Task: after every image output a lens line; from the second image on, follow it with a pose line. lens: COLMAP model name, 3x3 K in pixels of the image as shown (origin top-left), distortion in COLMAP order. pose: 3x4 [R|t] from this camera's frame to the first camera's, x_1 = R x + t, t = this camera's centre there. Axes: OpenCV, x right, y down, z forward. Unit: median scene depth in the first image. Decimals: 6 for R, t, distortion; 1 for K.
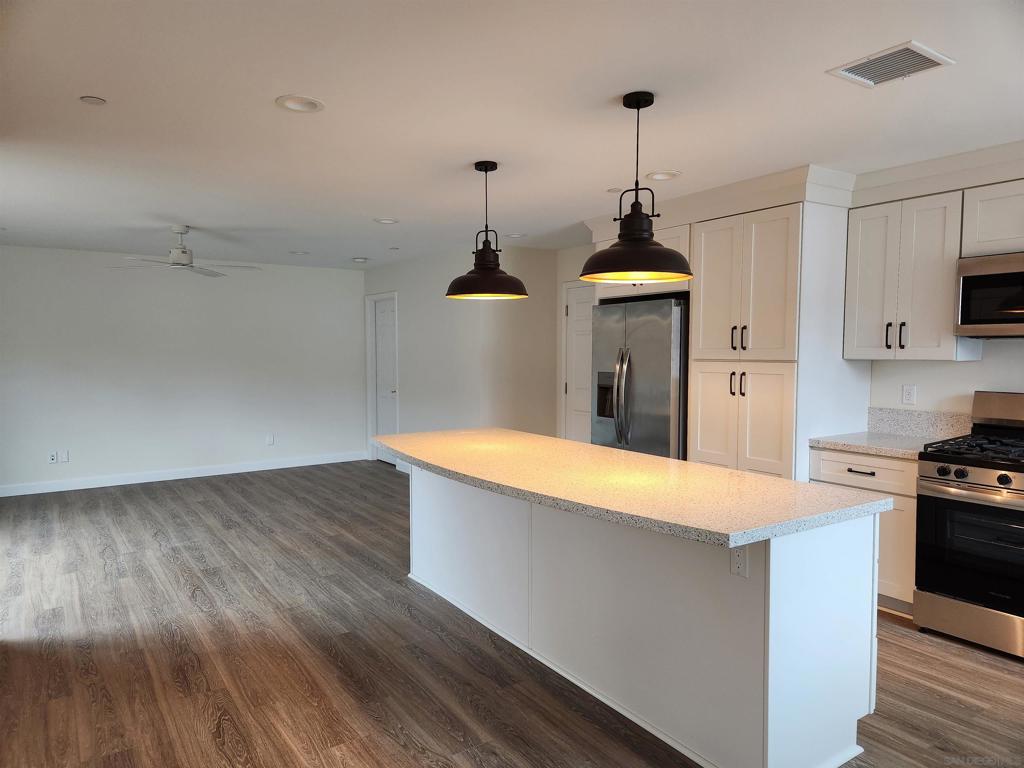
lens RADIAL K [[682.3, 0, 515.1], [0, 682.3, 380.3], [0, 0, 1]] dist [0.000561, -0.015661]
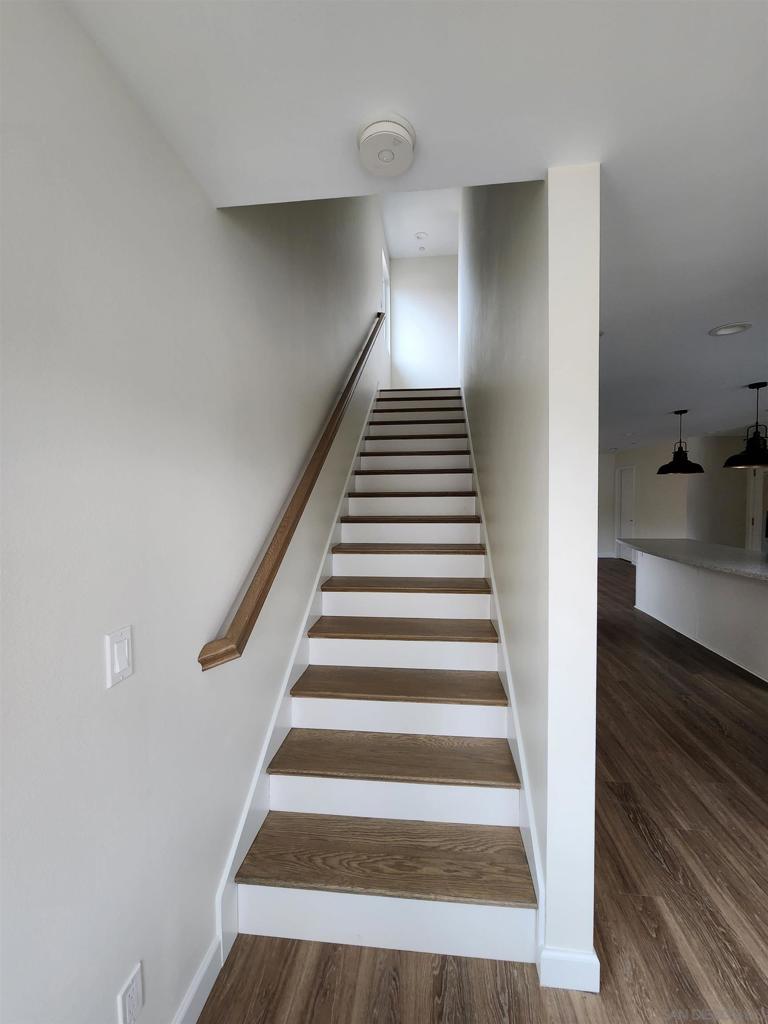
lens RADIAL K [[413.1, 0, 394.5], [0, 413.1, 508.1], [0, 0, 1]] dist [0.001021, 0.000307]
pose [[0.761544, 0.019169, -0.647829, 0.115485], [-0.027383, 0.999622, -0.002612, 0.009587], [0.647534, 0.019729, 0.761781, -0.528345]]
